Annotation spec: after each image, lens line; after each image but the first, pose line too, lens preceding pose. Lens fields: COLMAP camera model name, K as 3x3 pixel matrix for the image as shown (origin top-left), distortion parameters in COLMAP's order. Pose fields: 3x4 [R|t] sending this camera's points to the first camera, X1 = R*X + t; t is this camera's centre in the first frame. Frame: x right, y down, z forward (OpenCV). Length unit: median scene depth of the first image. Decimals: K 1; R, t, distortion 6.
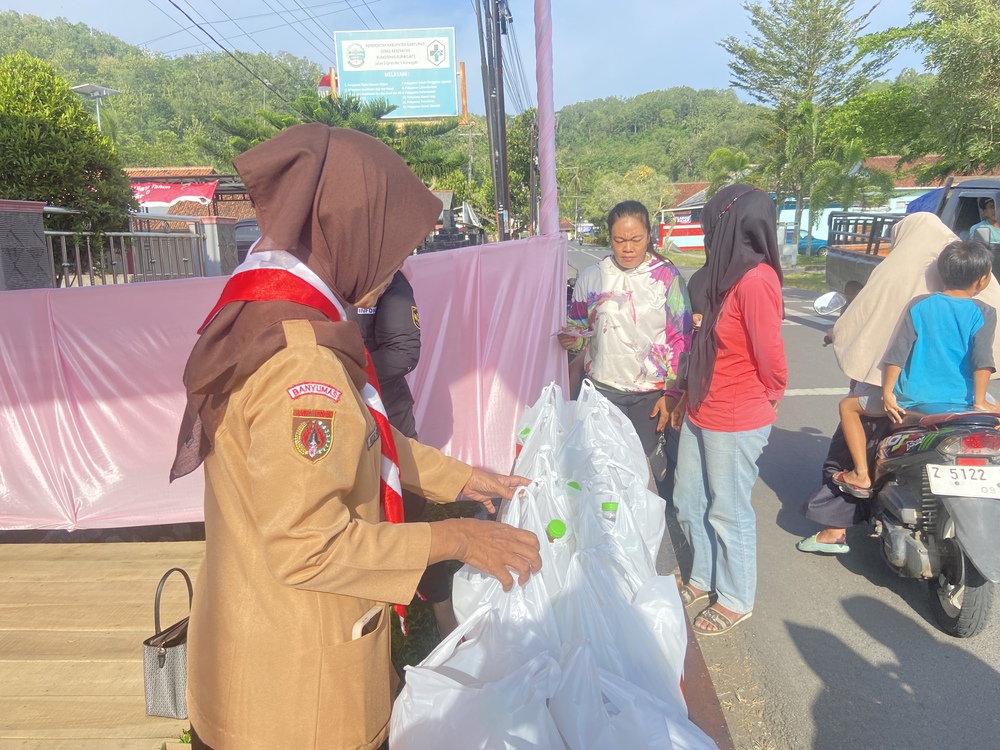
lens RADIAL K [[757.8, 0, 510.3], [0, 757.8, 363.6], [0, 0, 1]] dist [0.122481, -0.152361]
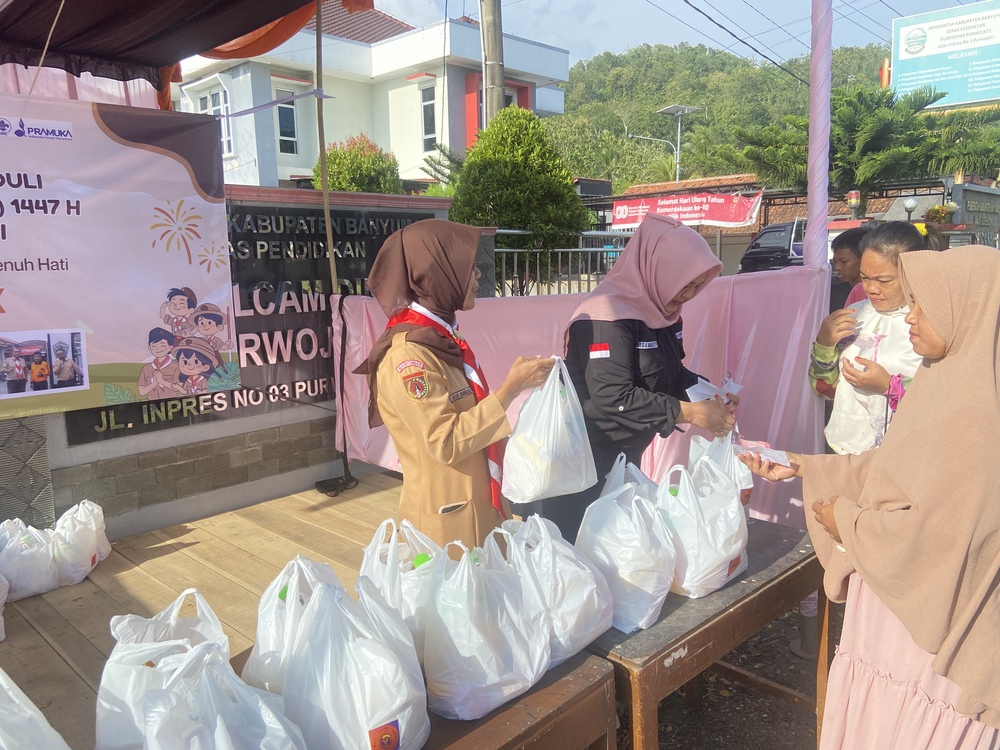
lens RADIAL K [[757.8, 0, 513.0], [0, 757.8, 362.7], [0, 0, 1]] dist [0.122481, -0.152361]
pose [[0.759967, 0.103841, -0.641613, 0.062972], [-0.105051, 0.993800, 0.036412, -0.008760], [0.641416, 0.039731, 0.766164, 0.016907]]
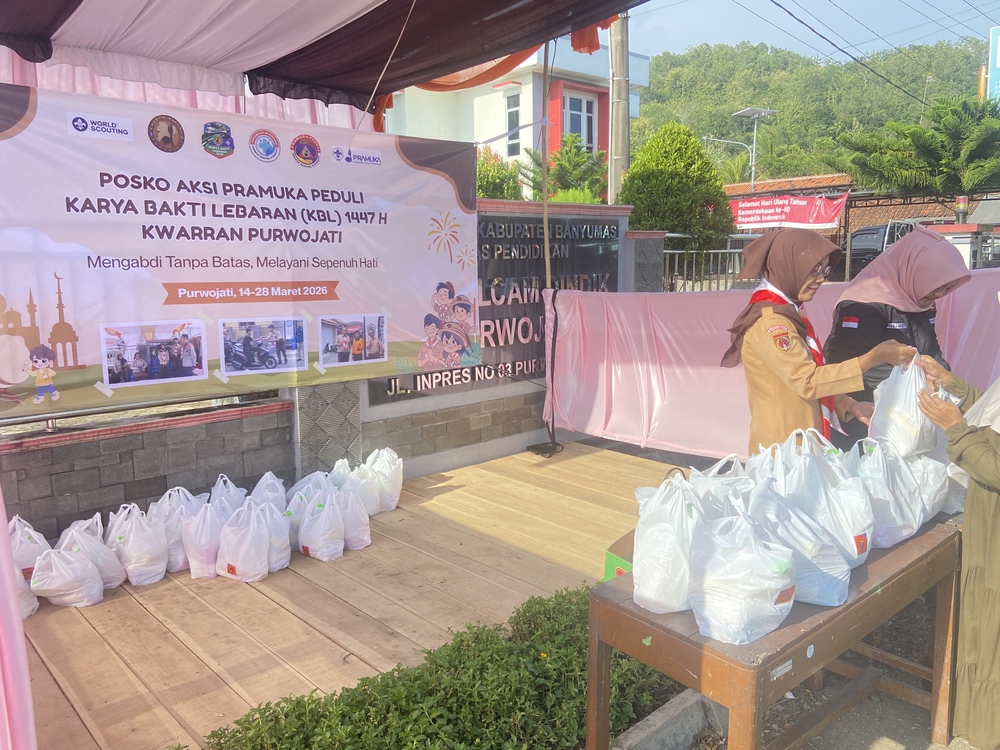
lens RADIAL K [[757.8, 0, 513.2], [0, 757.8, 358.5], [0, 0, 1]] dist [0.122481, -0.152361]
pose [[0.712806, 0.111364, -0.692463, 0.053895], [-0.118723, 0.992224, 0.037362, 0.002339], [0.691240, 0.055580, 0.720485, -0.054730]]
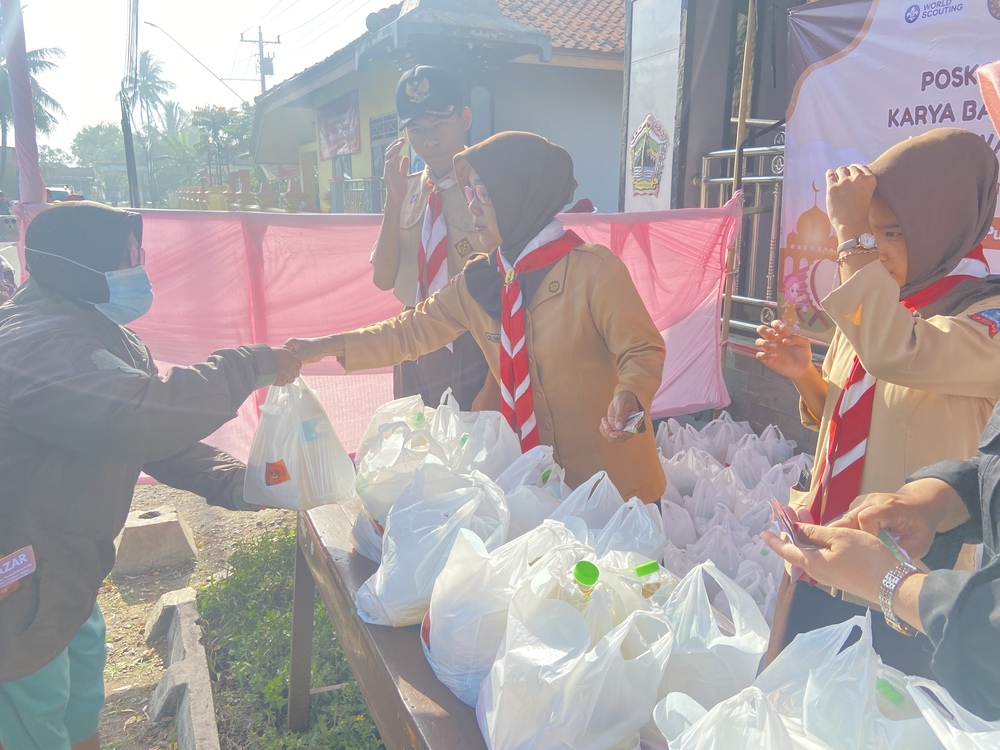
lens RADIAL K [[757.8, 0, 508.3], [0, 757.8, 367.1], [0, 0, 1]] dist [0.122481, -0.152361]
pose [[-0.884216, 0.153977, -0.440969, -0.009697], [-0.024903, 0.927215, 0.373700, -0.027016], [0.466414, 0.341413, -0.816024, 0.128747]]
